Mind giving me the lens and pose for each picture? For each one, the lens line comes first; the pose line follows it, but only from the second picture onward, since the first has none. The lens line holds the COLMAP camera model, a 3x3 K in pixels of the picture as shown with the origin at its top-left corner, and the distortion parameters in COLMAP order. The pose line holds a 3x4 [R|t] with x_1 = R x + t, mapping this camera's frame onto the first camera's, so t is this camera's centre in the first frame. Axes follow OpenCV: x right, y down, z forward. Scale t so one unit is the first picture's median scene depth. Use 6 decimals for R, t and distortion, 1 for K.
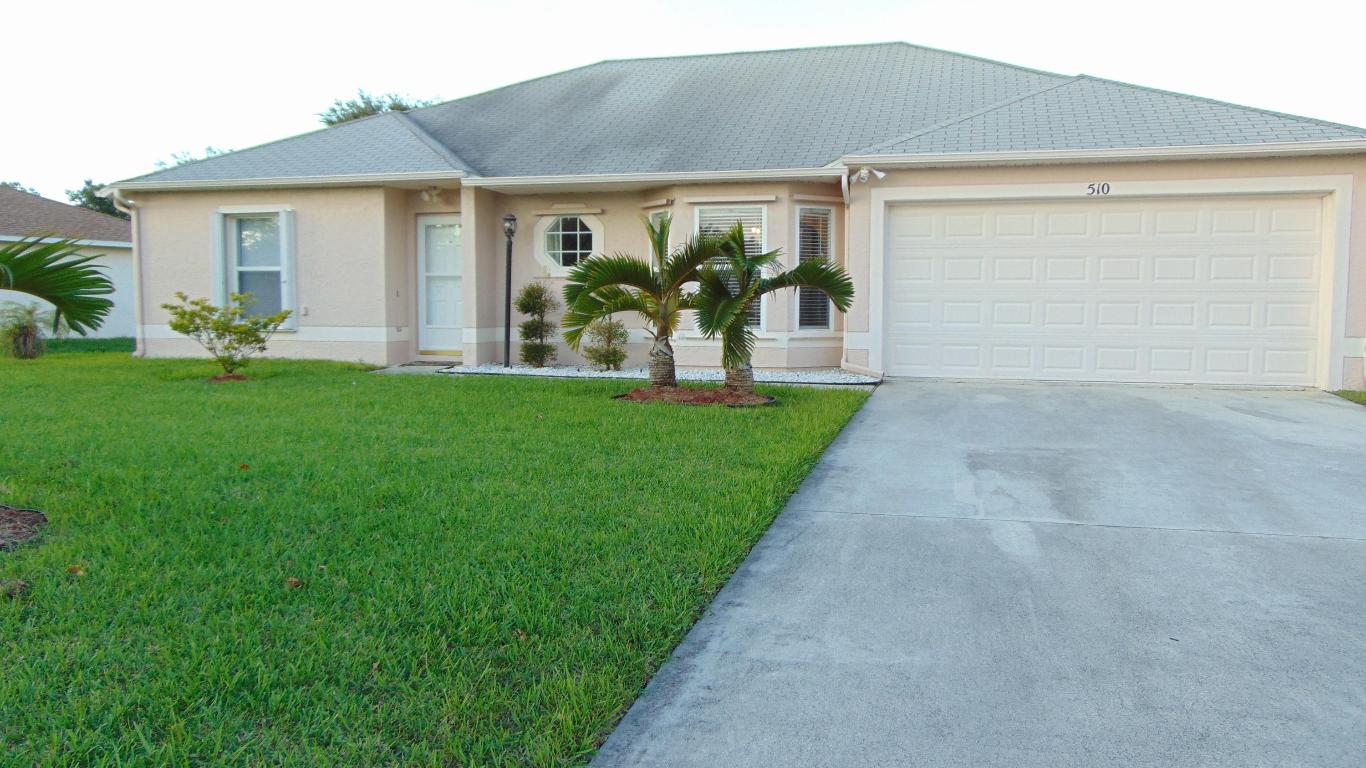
lens RADIAL K [[1034.9, 0, 687.0], [0, 1034.9, 379.8], [0, 0, 1]] dist [0.010678, 0.003879]
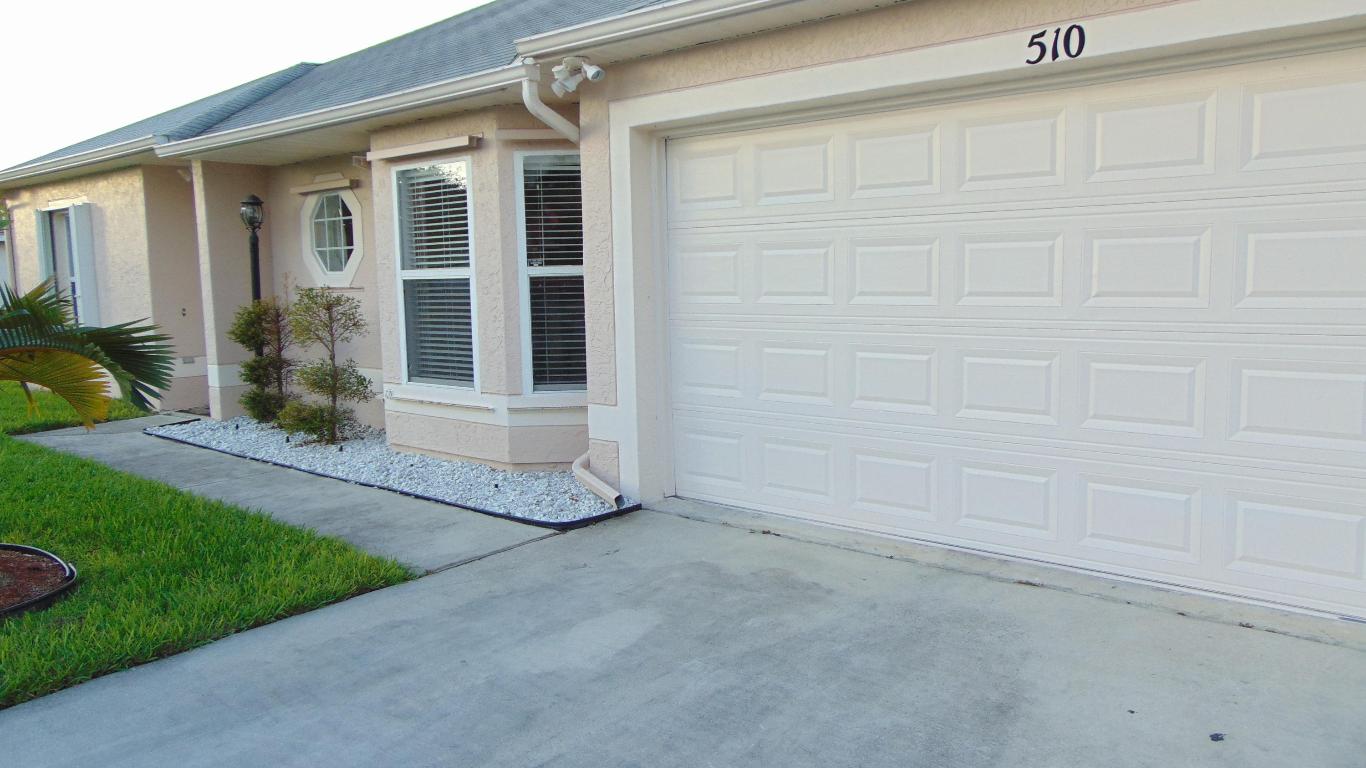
lens RADIAL K [[1034.9, 0, 687.0], [0, 1034.9, 379.8], [0, 0, 1]] dist [0.010678, 0.003879]
pose [[0.884242, 0.032959, -0.465864, 0.419247], [-0.023531, 0.999384, 0.026041, -0.069592], [0.466435, -0.012064, 0.884473, 0.576189]]
